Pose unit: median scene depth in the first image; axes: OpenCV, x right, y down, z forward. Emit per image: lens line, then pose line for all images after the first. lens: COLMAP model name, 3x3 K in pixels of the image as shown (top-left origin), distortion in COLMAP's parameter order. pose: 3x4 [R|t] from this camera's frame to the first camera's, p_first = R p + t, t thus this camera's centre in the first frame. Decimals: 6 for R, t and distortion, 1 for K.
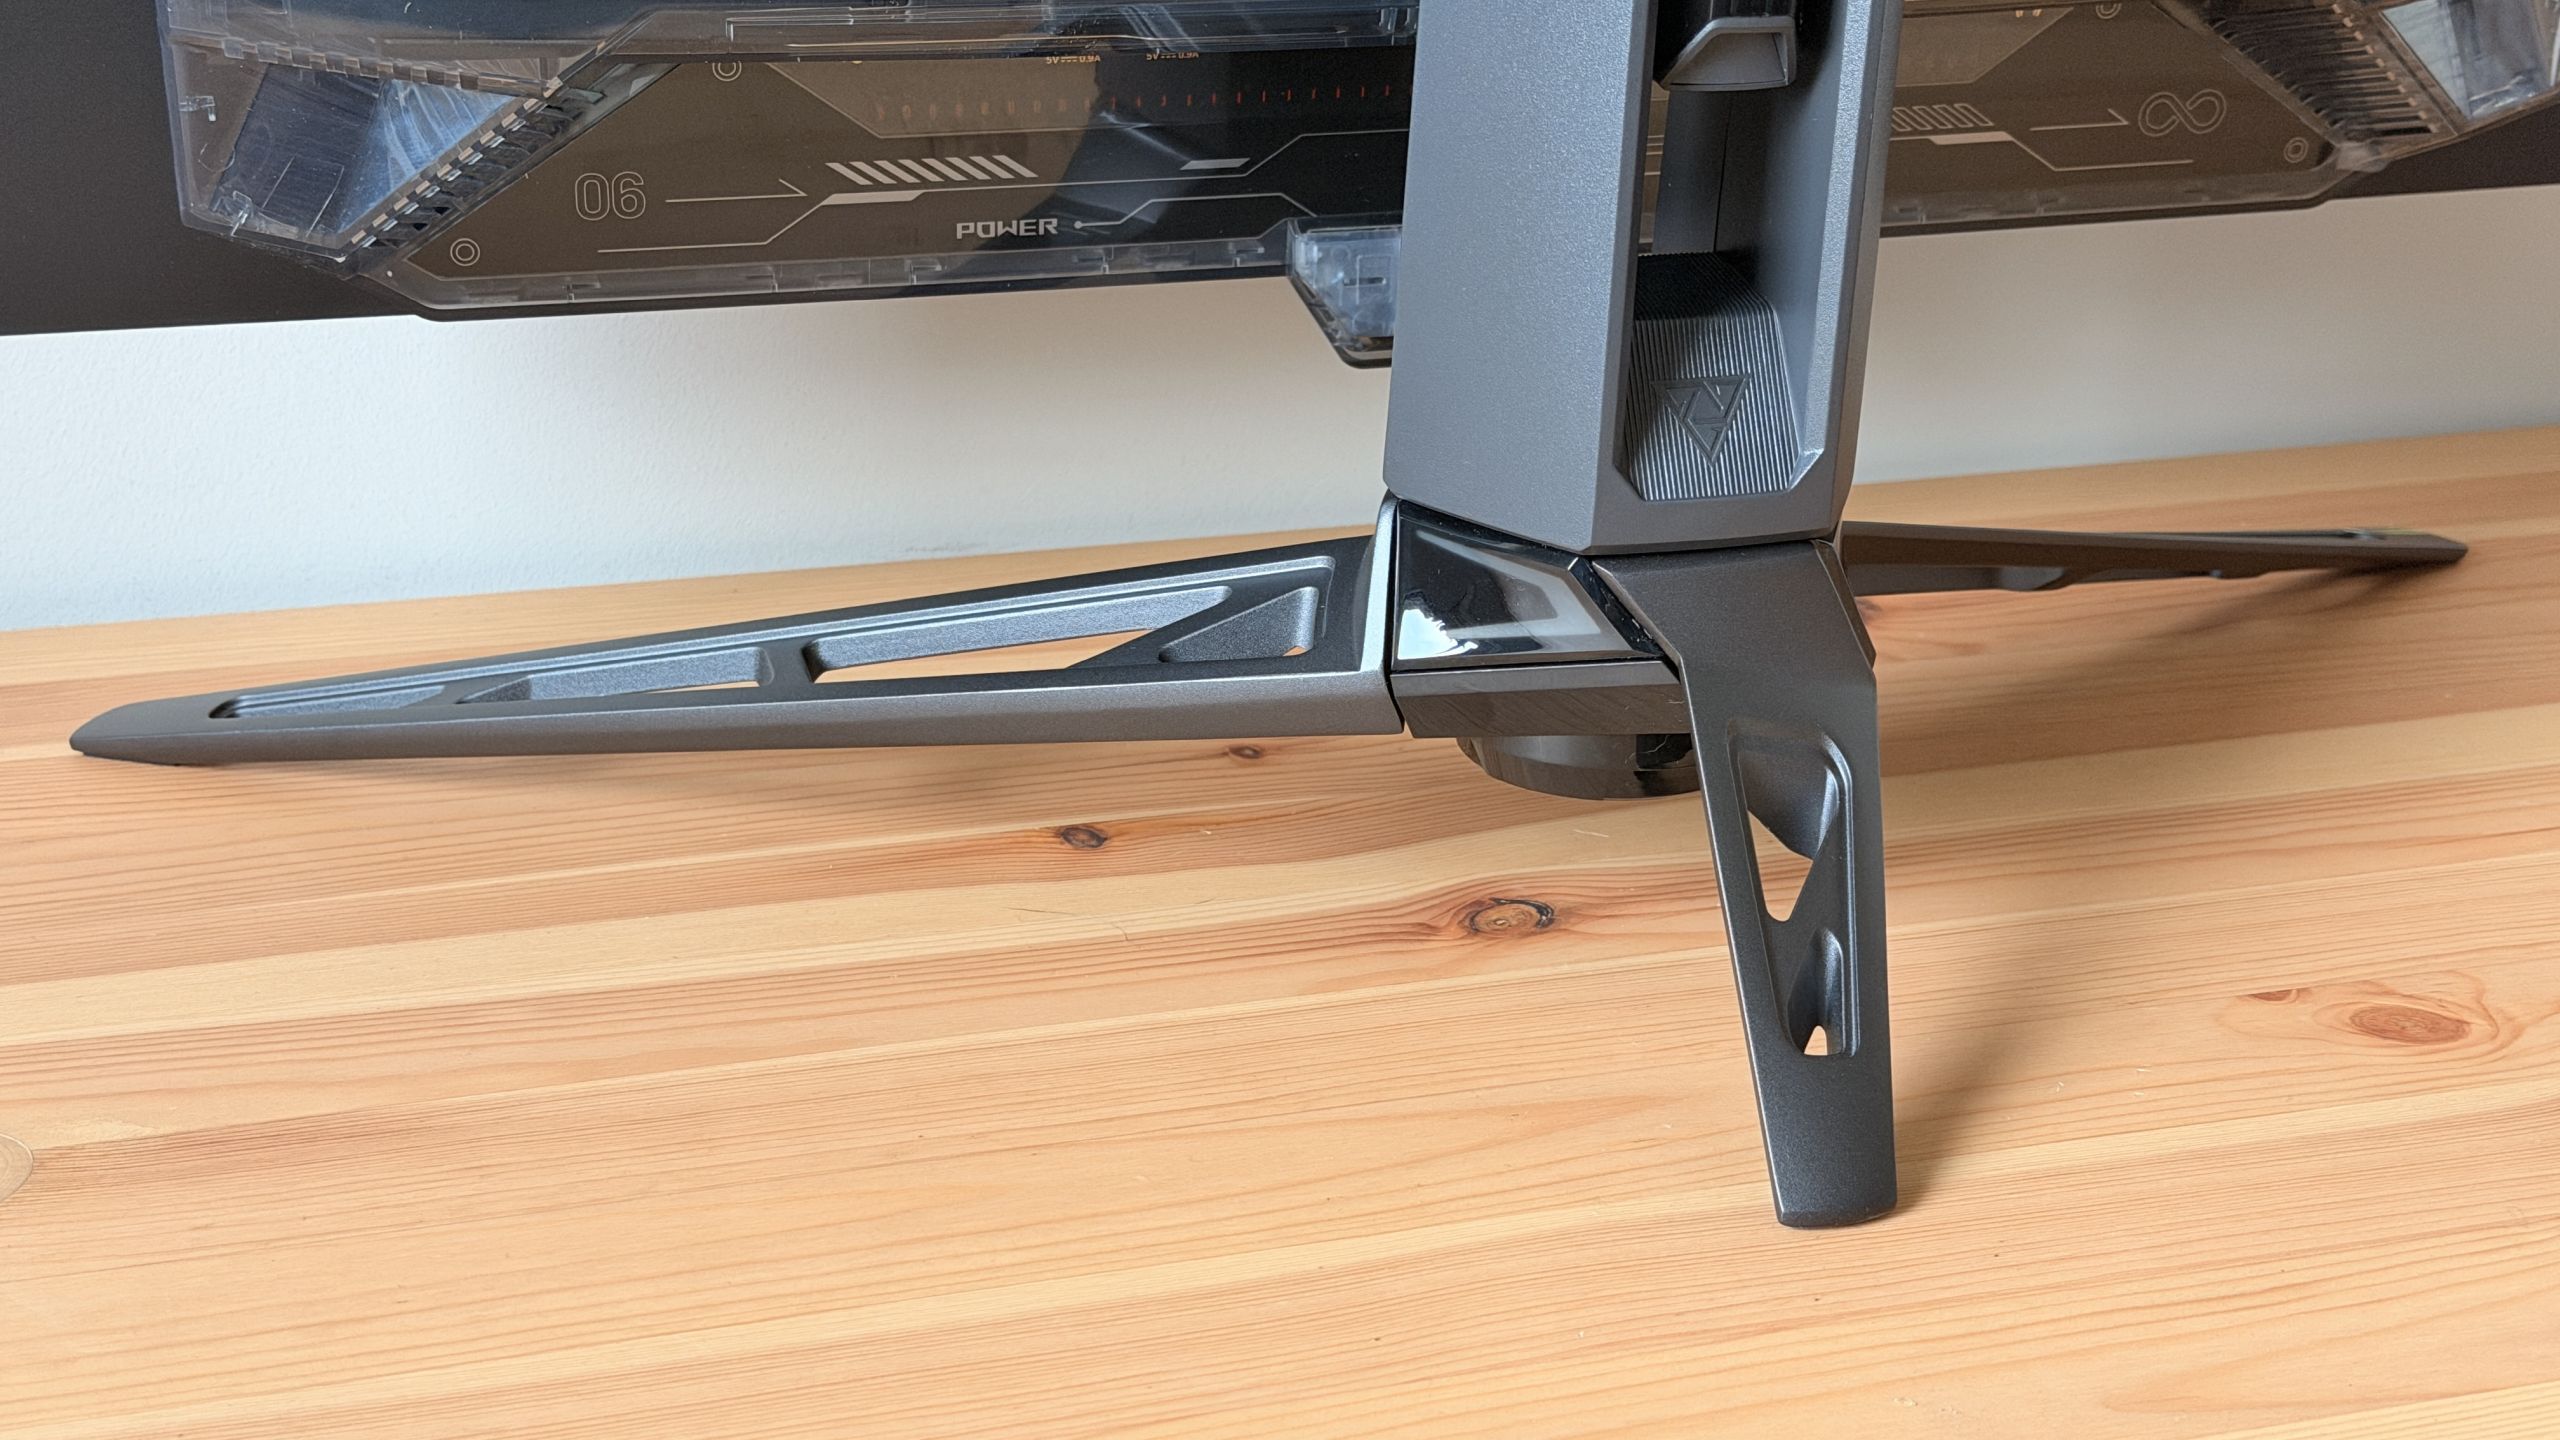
lens RADIAL K [[3706.8, 0, 1280.0], [0, 3706.8, 720.0], [0, 0, 1]] dist [0.155256, 0.042003]
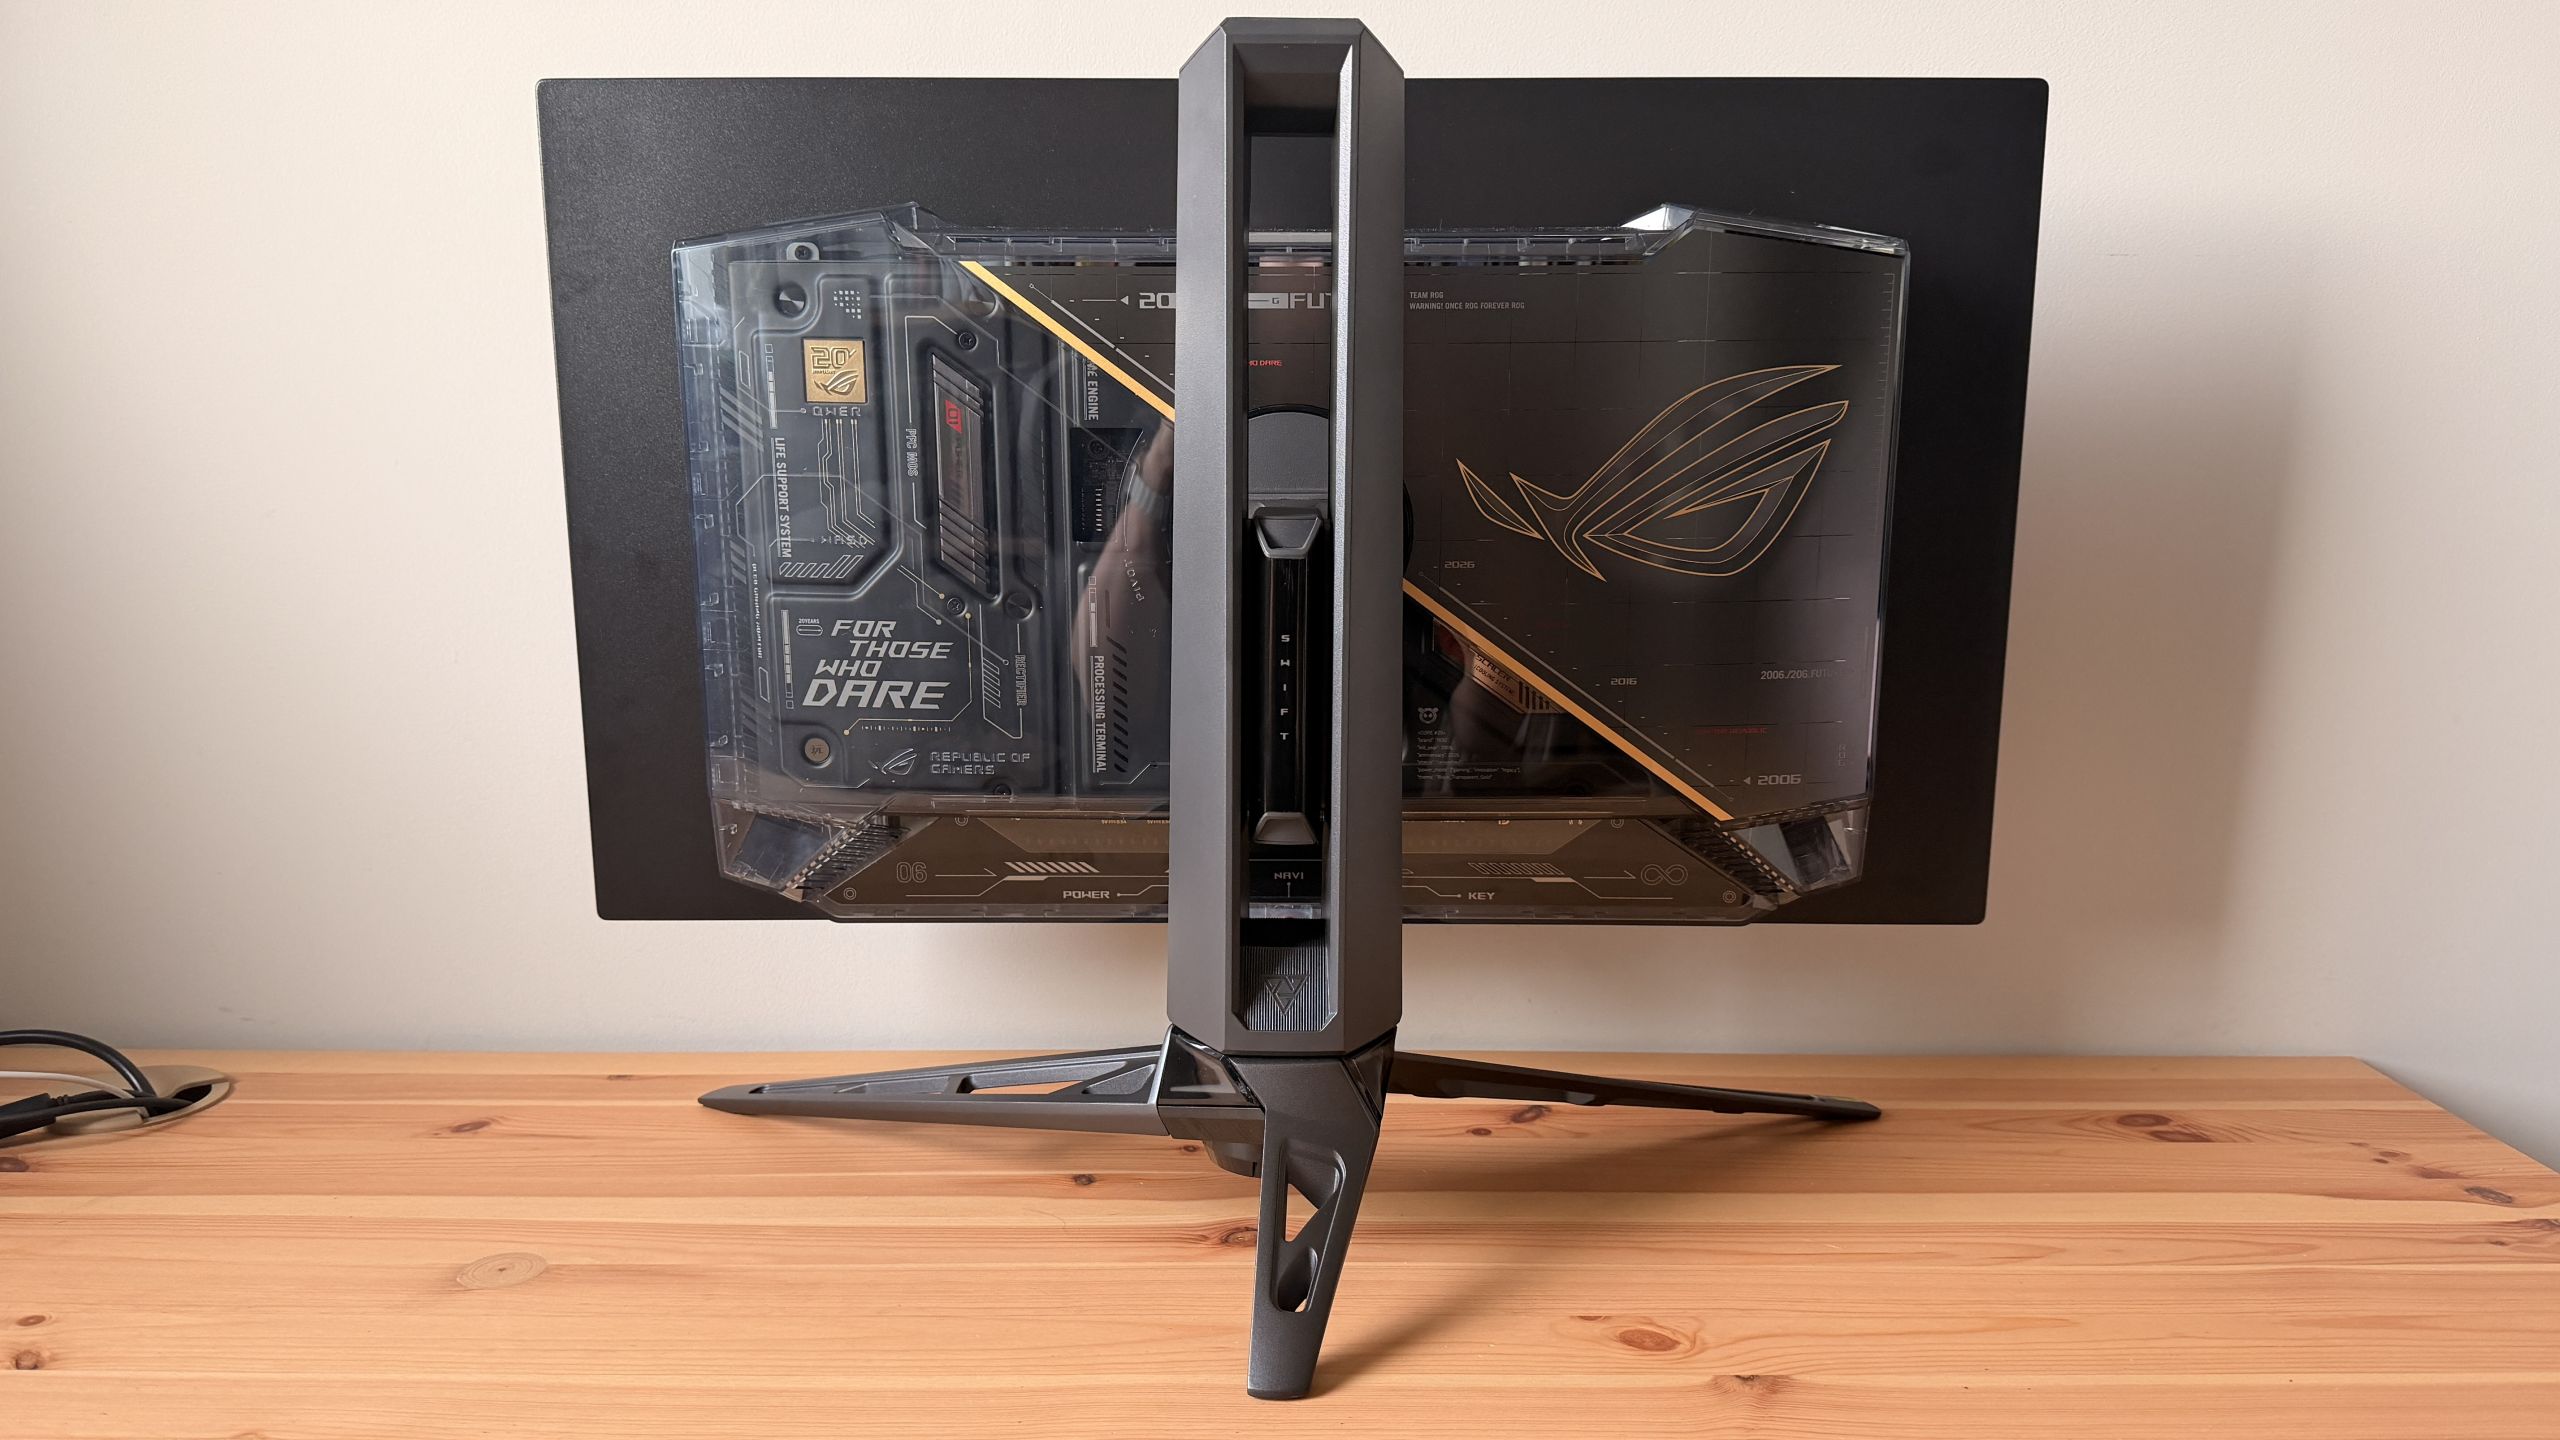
lens RADIAL K [[1825.6, 0, 1222.5], [0, 1825.6, 695.0], [0, 0, 1]] dist [0.064622, -0.037807]
pose [[0.958546, 0.021434, -0.284130, 0.318286], [-0.092472, 0.966595, -0.239048, 0.006490], [0.269514, 0.255413, 0.928508, -0.027314]]
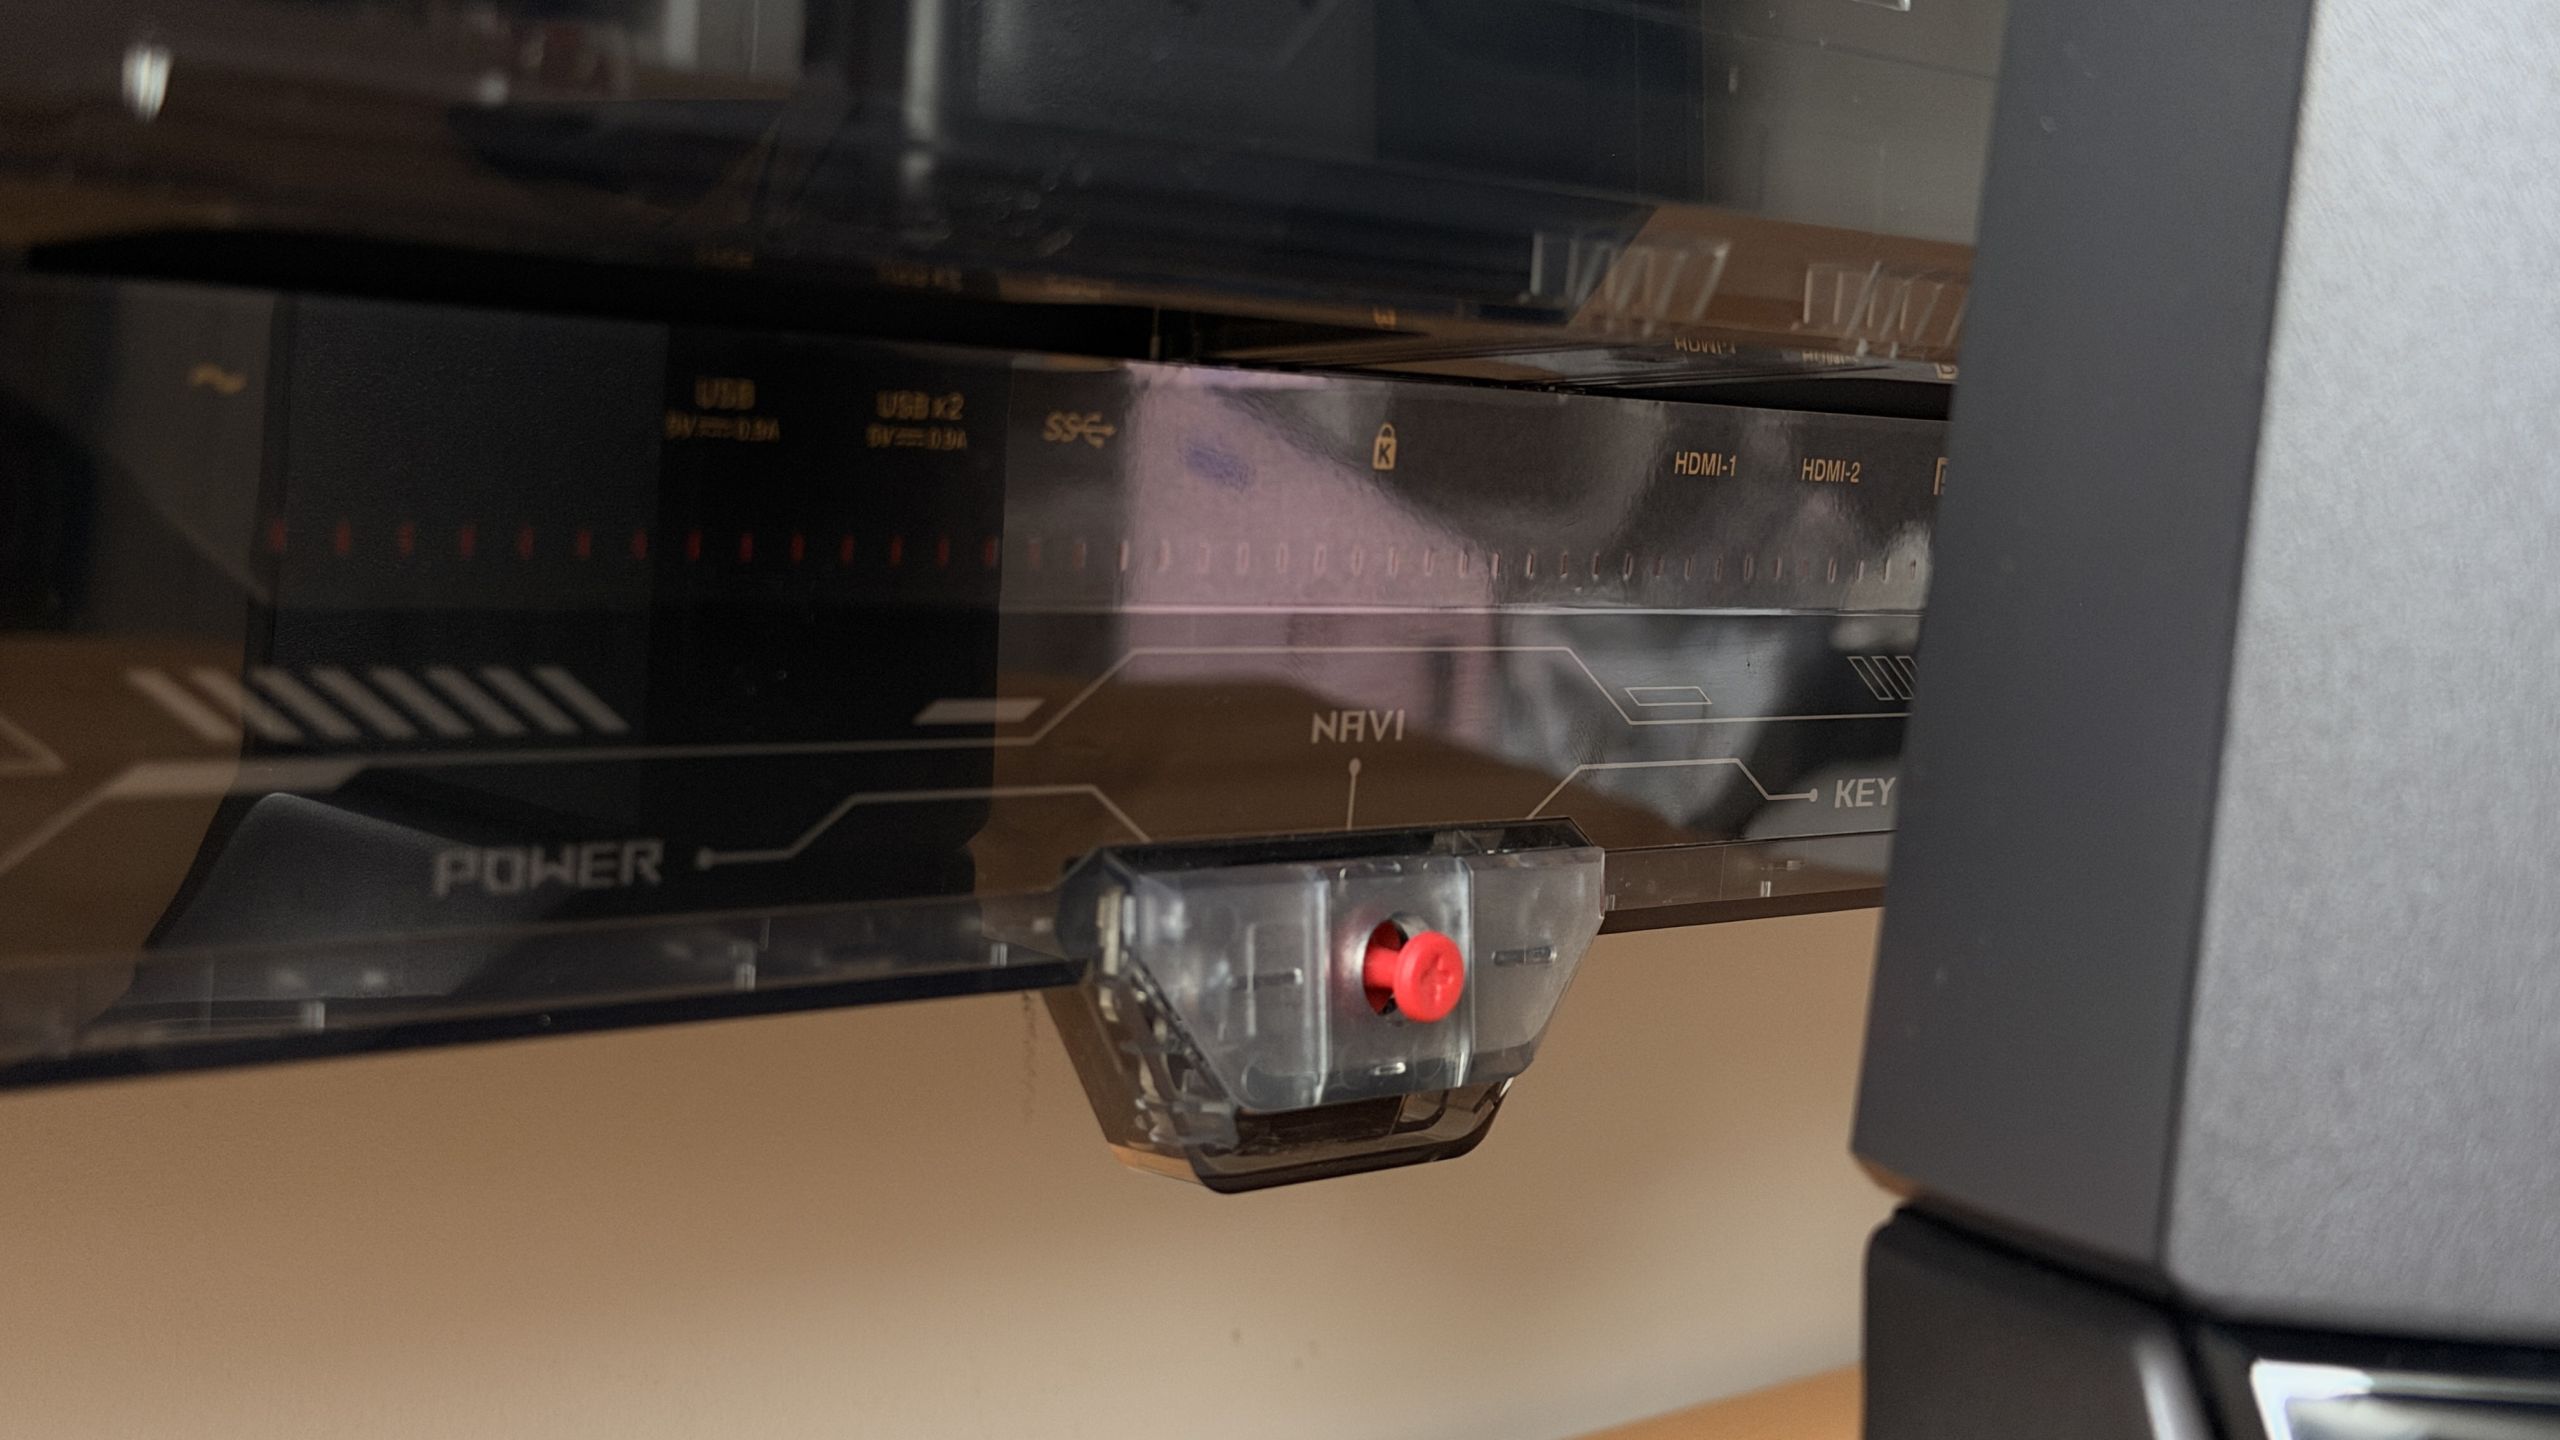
lens RADIAL K [[3706.8, 0, 1280.0], [0, 3706.8, 720.0], [0, 0, 1]] dist [0.155256, 0.042003]
pose [[0.853137, -0.020402, 0.521288, -0.211510], [0.189458, 0.943129, -0.273155, -0.028212], [-0.486069, 0.331801, 0.808483, 0.658289]]
